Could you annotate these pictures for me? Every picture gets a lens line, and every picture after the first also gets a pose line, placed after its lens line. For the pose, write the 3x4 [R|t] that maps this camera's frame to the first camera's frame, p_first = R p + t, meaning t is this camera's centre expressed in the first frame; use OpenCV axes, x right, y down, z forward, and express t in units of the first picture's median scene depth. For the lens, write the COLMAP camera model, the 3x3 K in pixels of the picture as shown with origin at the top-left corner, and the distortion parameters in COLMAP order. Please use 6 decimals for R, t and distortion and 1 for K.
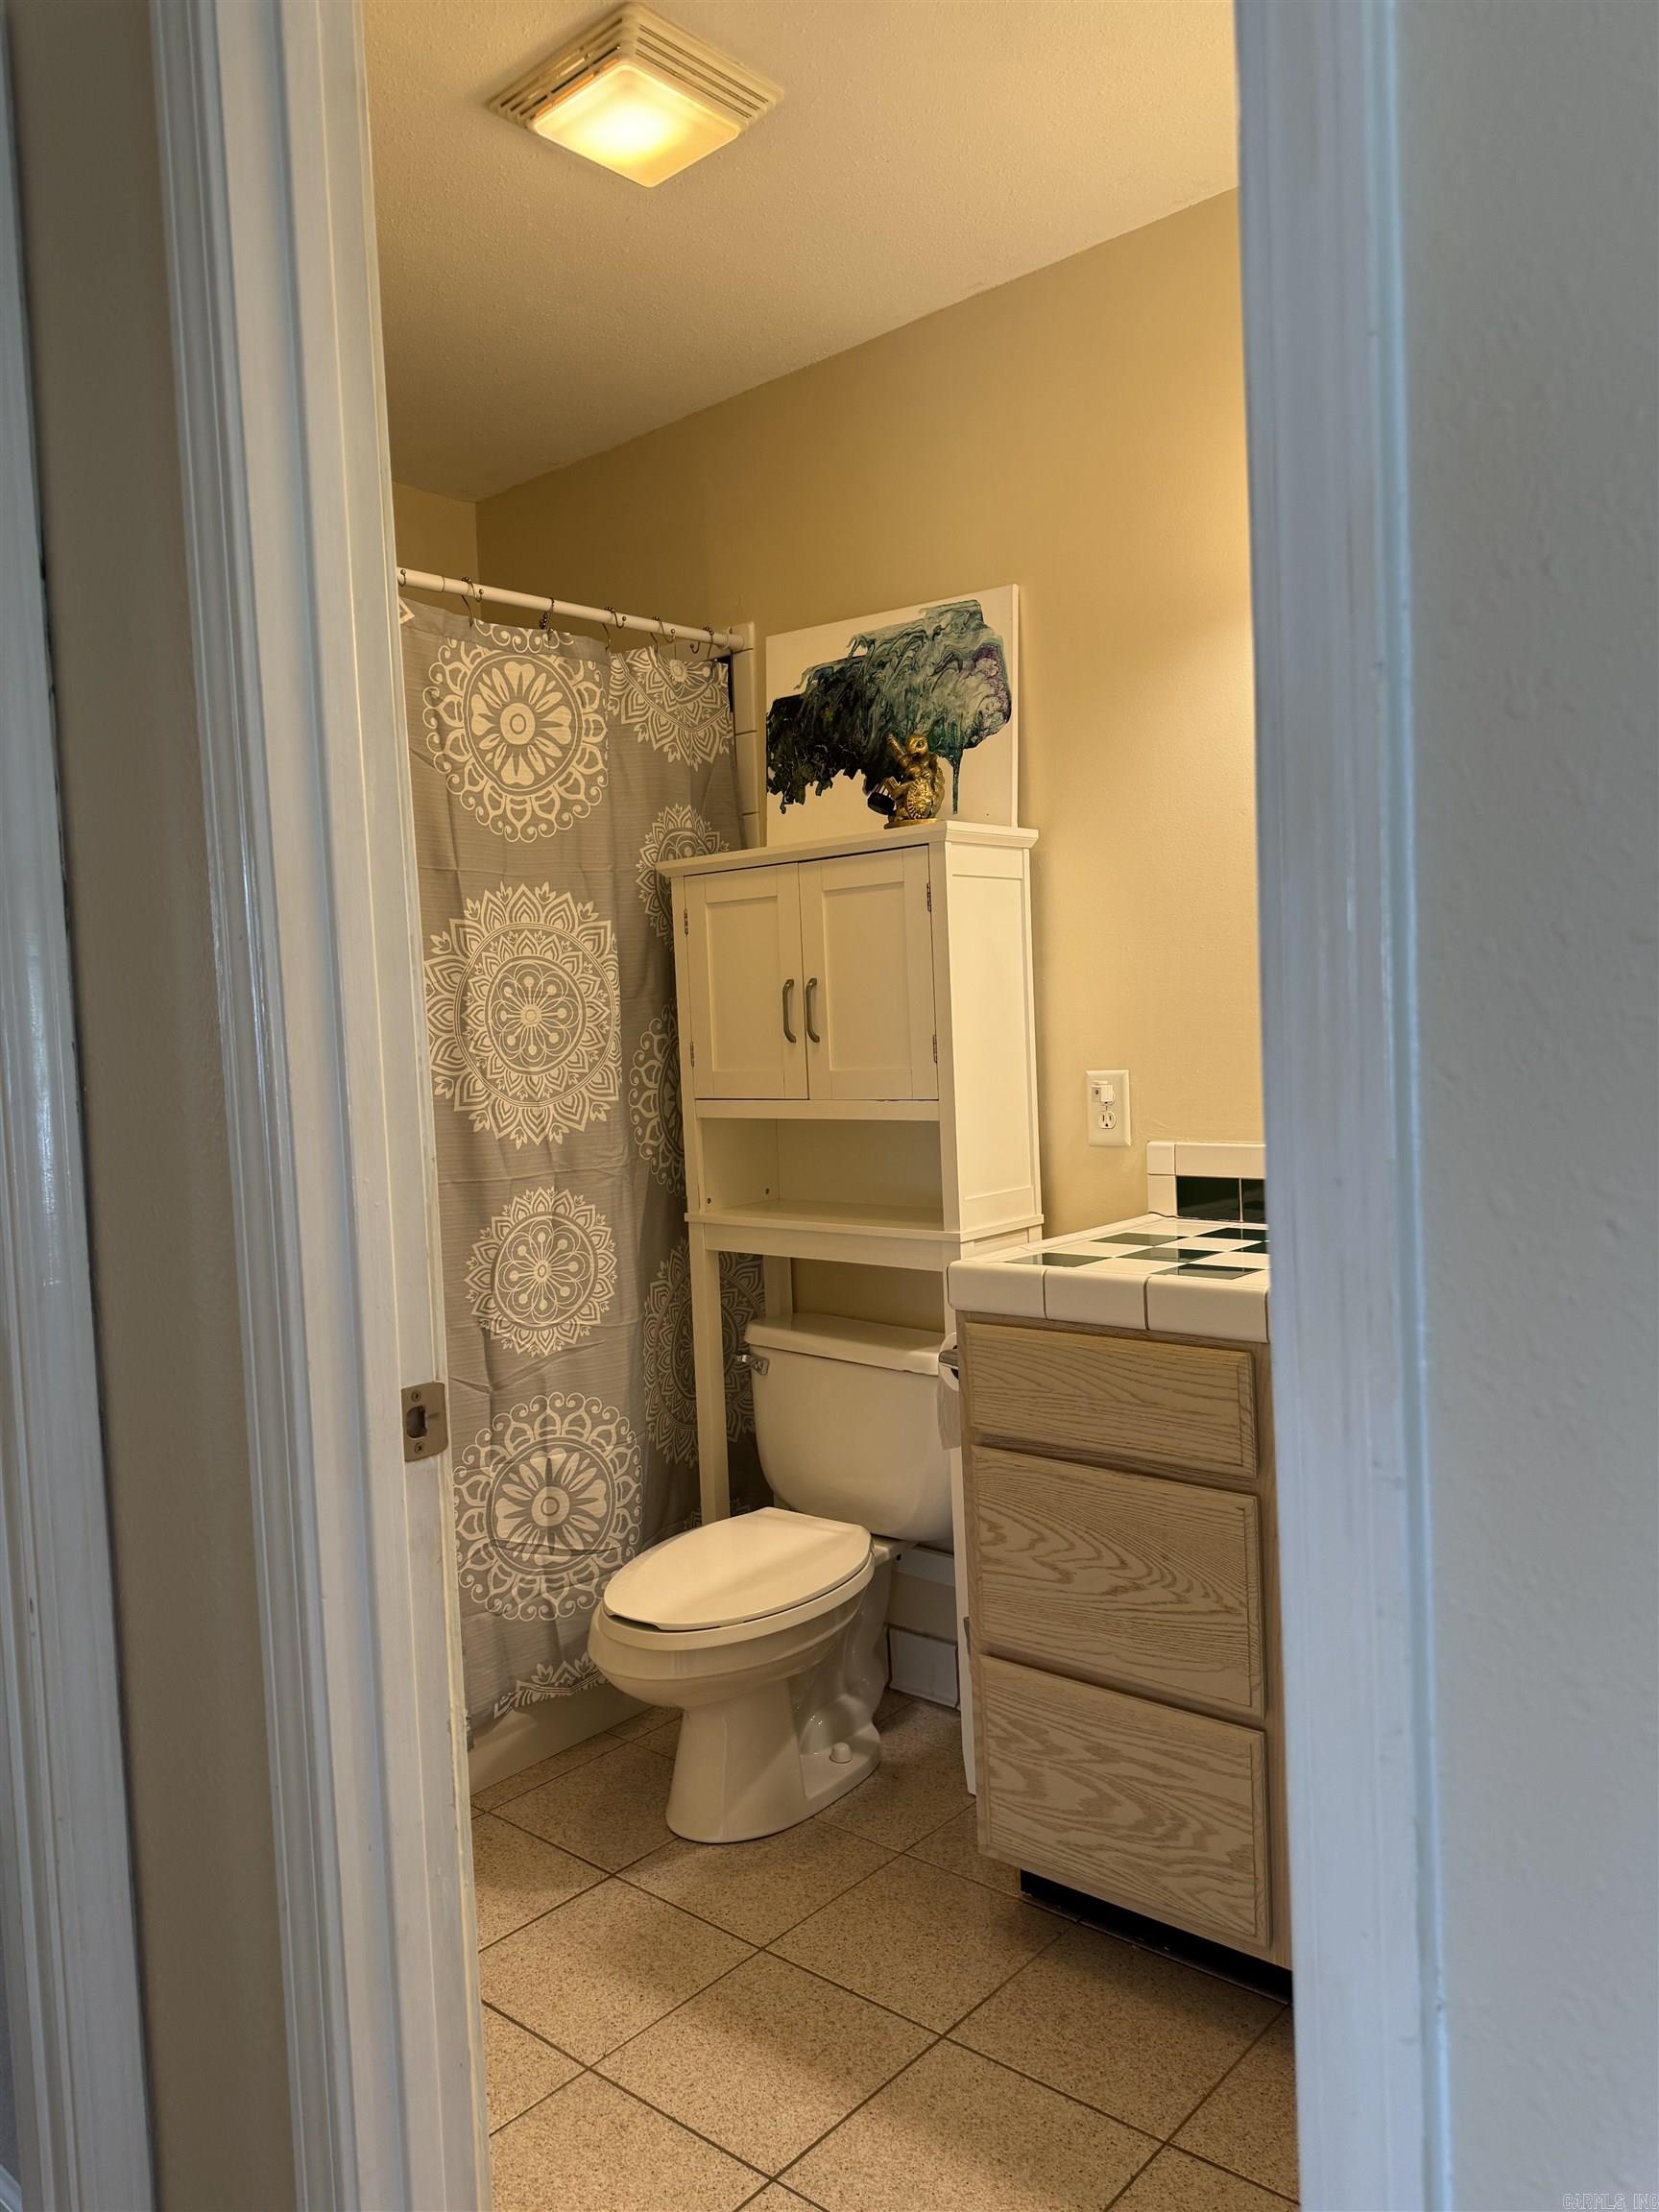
lens RADIAL K [[1582.4, 0, 820.2], [0, 1582.4, 1122.7], [0, 0, 1]] dist [0.060069, -0.079458]
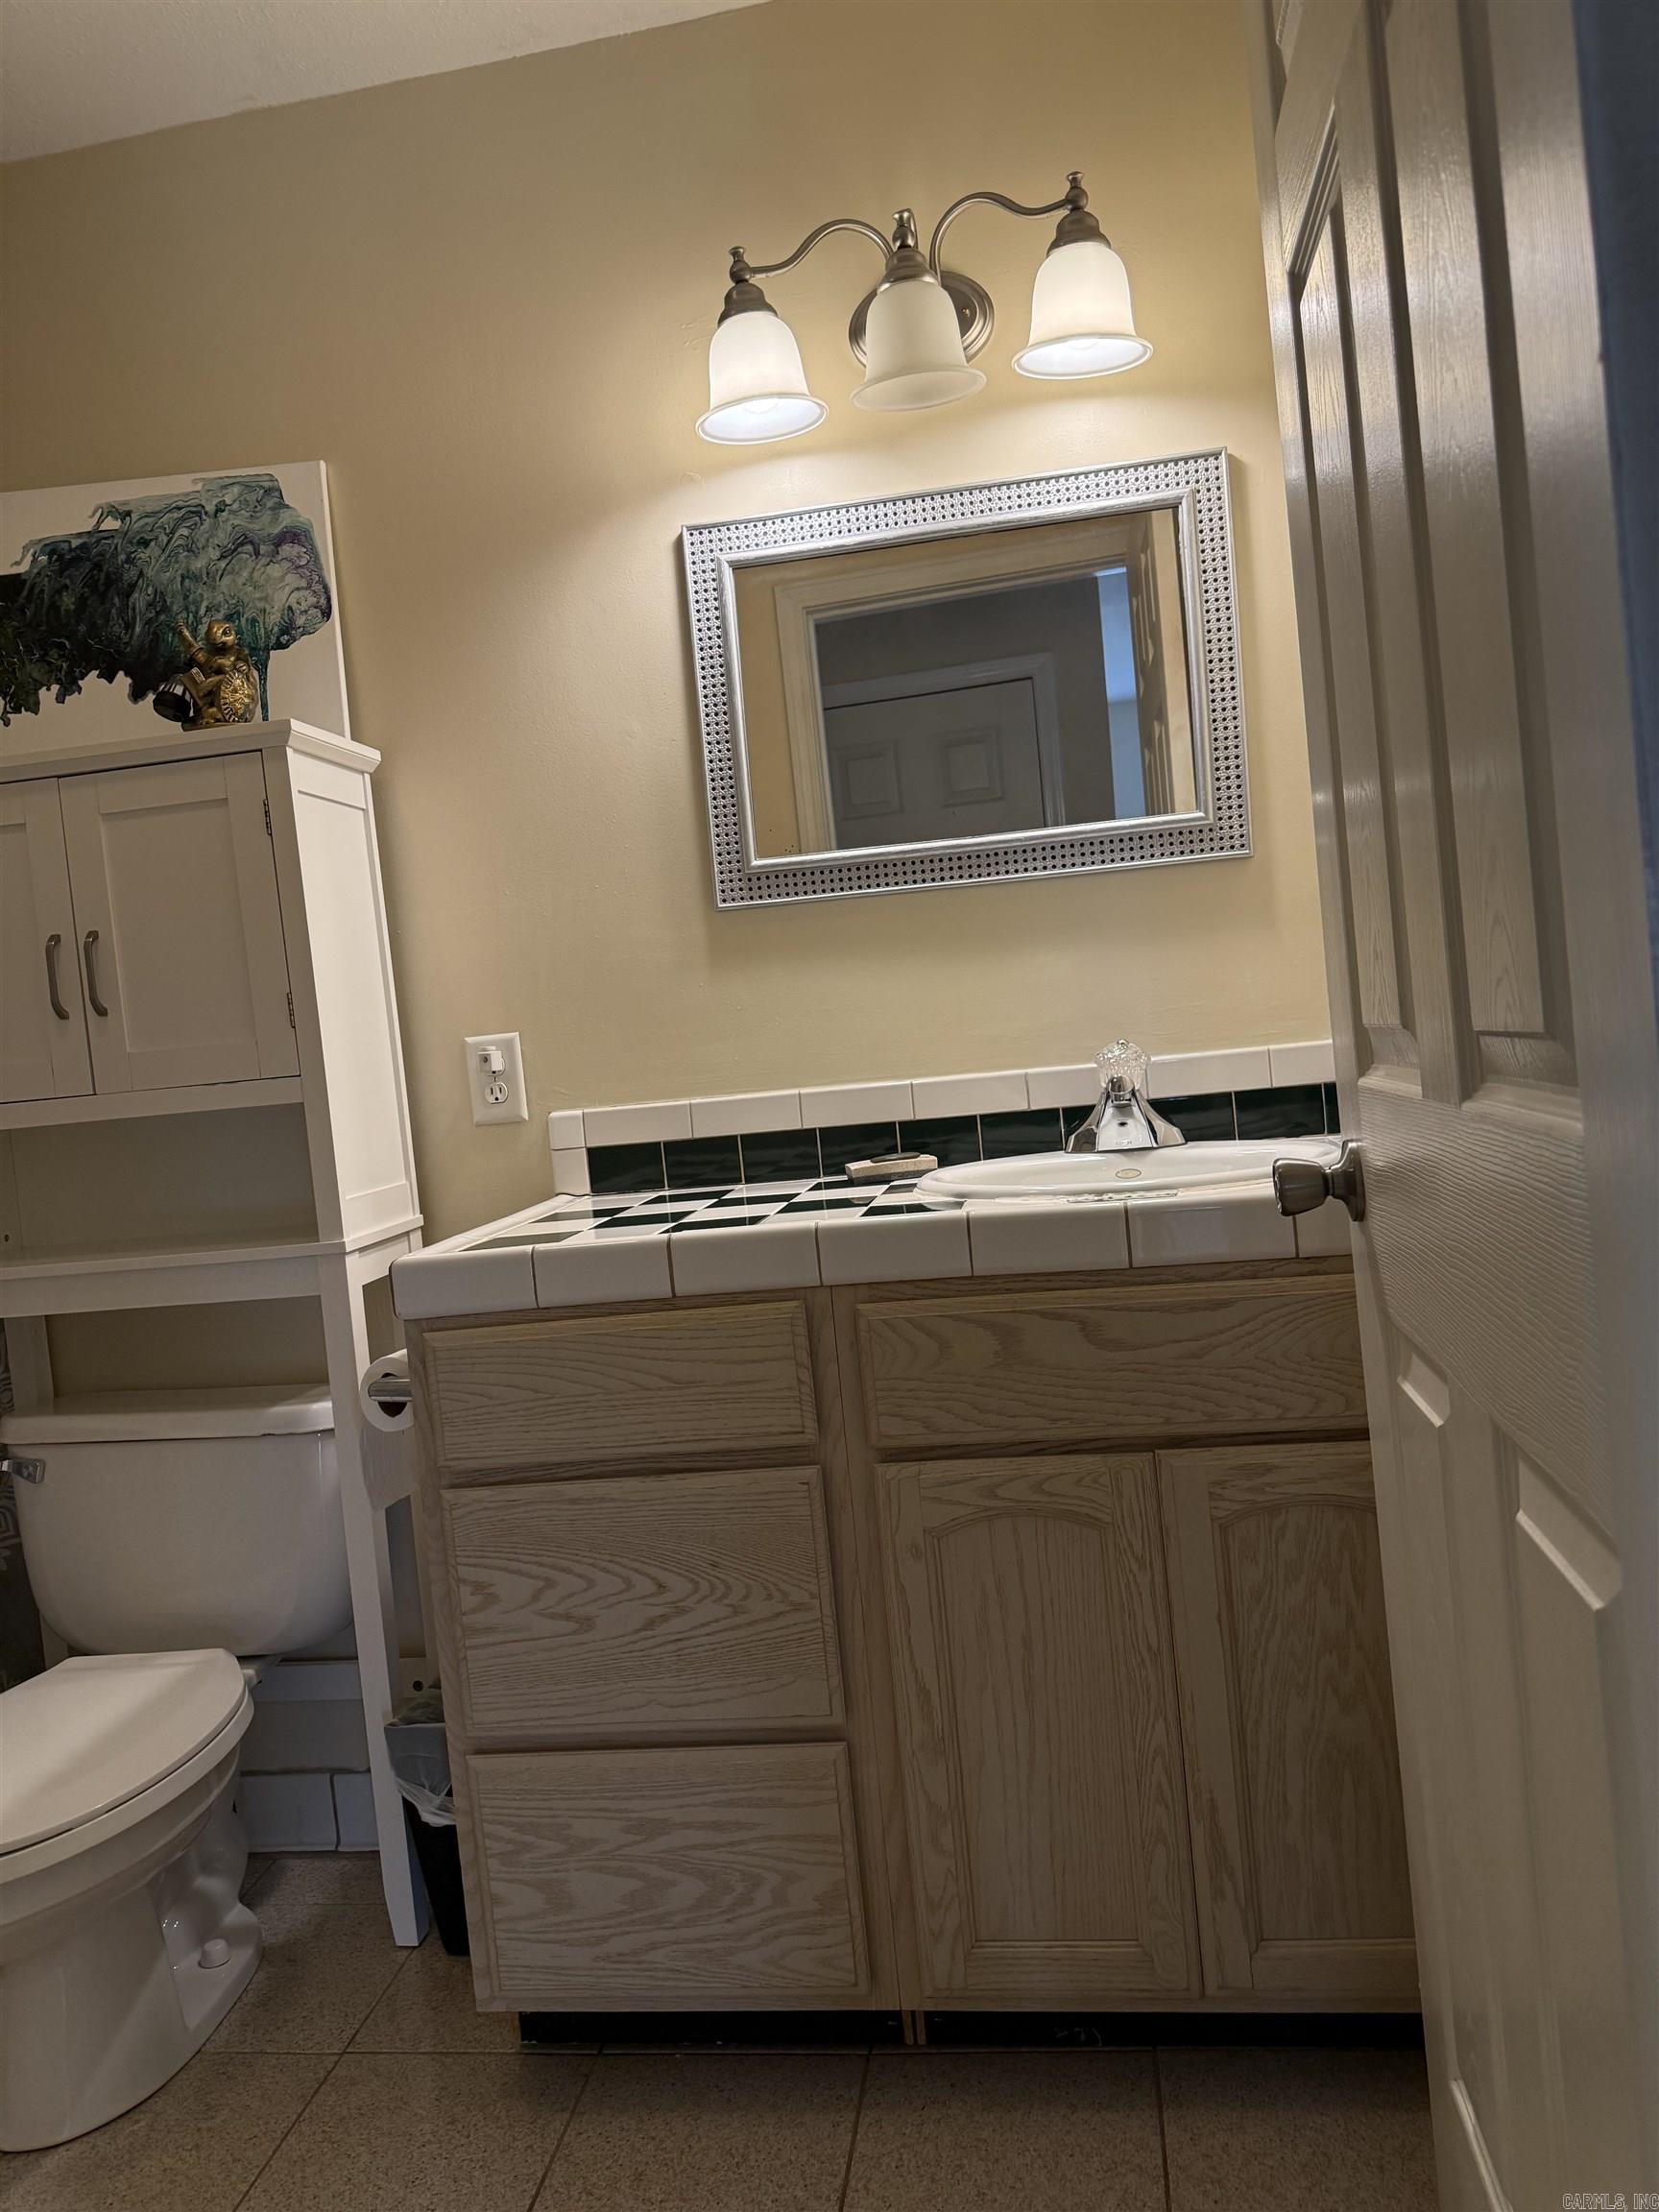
lens RADIAL K [[1582.4, 0, 845.1], [0, 1582.4, 1102.1], [0, 0, 1]] dist [0.060069, -0.079458]
pose [[0.840873, -0.062530, 0.537608, -0.121132], [0.092124, 0.995345, -0.028322, 0.045448], [-0.533334, 0.073342, 0.842719, 0.181694]]
